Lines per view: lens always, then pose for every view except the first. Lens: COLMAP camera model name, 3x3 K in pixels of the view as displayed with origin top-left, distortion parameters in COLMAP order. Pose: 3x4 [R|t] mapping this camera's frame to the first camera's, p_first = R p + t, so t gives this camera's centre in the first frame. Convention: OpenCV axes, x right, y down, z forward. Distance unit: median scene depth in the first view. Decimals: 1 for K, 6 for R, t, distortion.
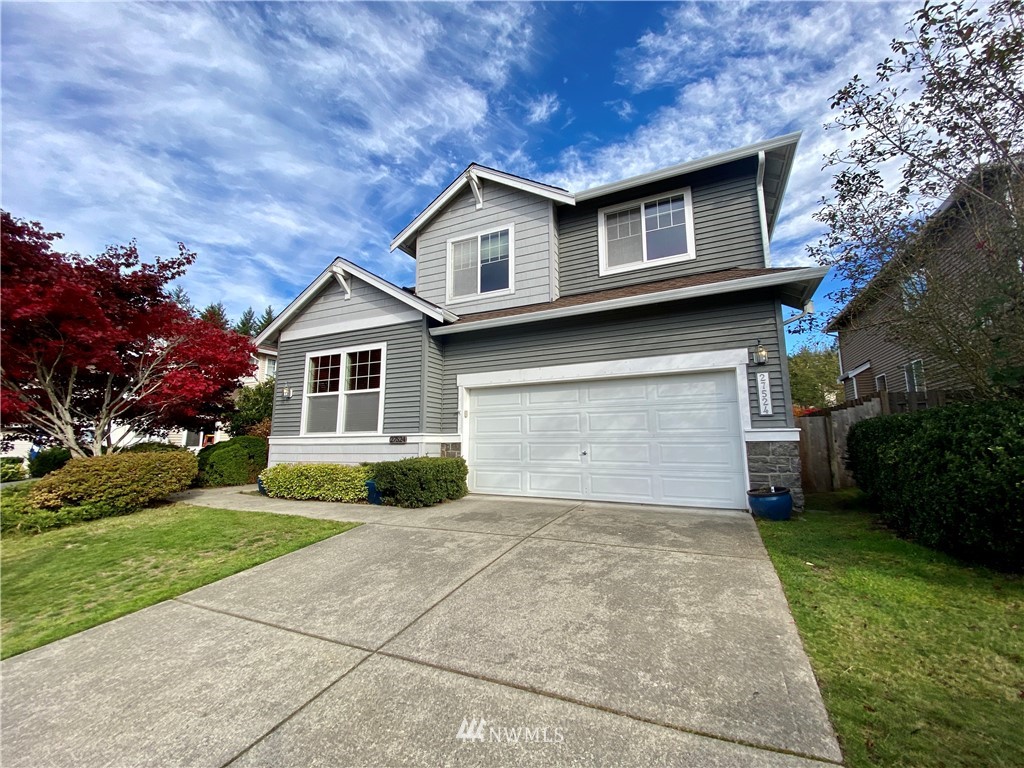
lens RADIAL K [[413.7, 0, 516.5], [0, 413.7, 383.1], [0, 0, 1]] dist [0.019699, -0.020028]
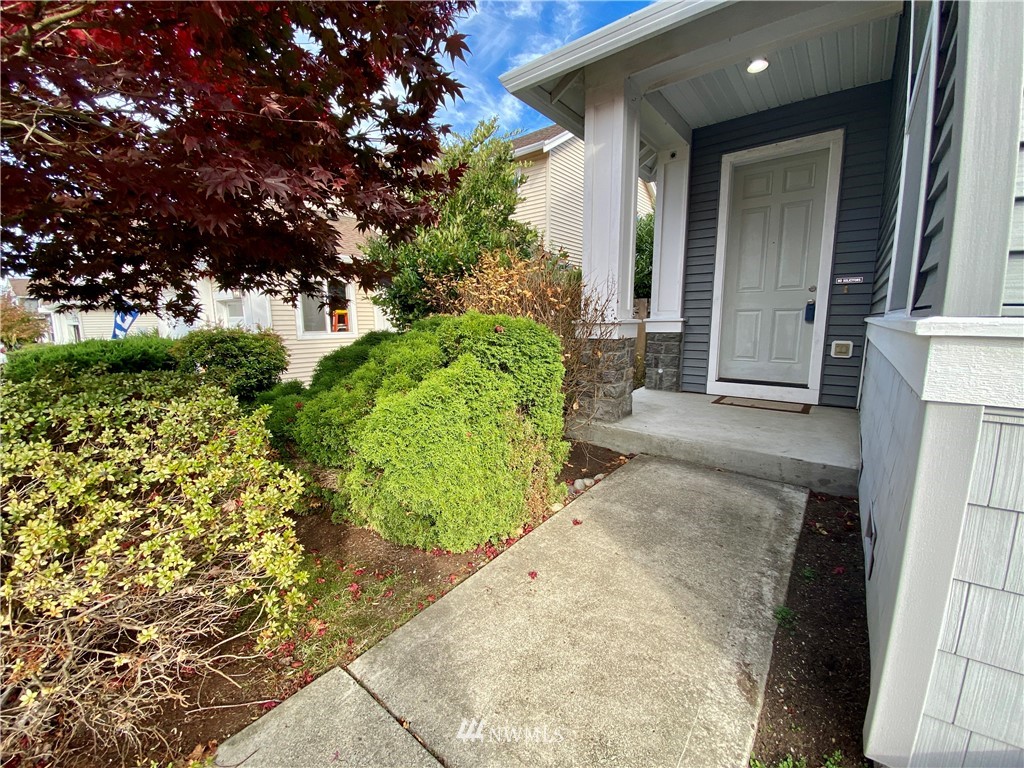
lens RADIAL K [[413.7, 0, 516.5], [0, 413.7, 383.1], [0, 0, 1]] dist [0.019699, -0.020028]
pose [[0.971386, 0.040171, -0.234086, -0.793686], [0.027616, 0.959804, 0.279308, 0.140751], [0.235897, -0.277780, 0.931231, 1.077447]]
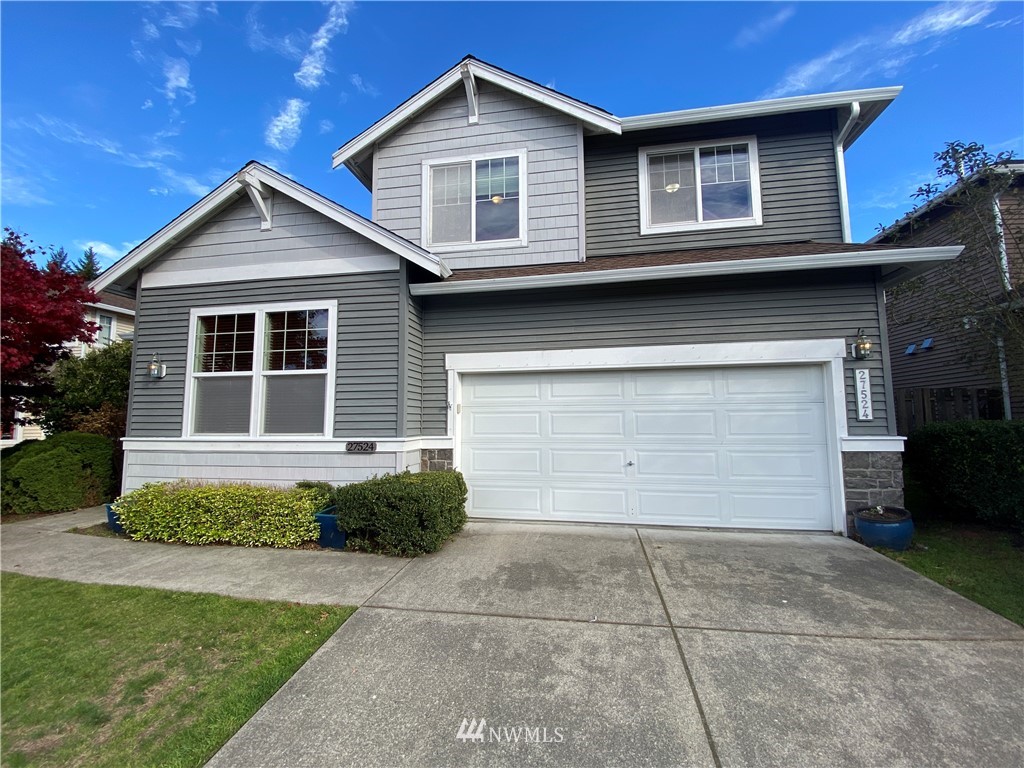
lens RADIAL K [[423.4, 0, 526.1], [0, 423.4, 385.7], [0, 0, 1]] dist [0.000917, -0.011676]
pose [[0.963292, 0.020887, 0.267644, -0.205199], [-0.036658, 0.997864, 0.054067, -0.009379], [-0.265943, -0.061893, 0.962000, 0.263195]]
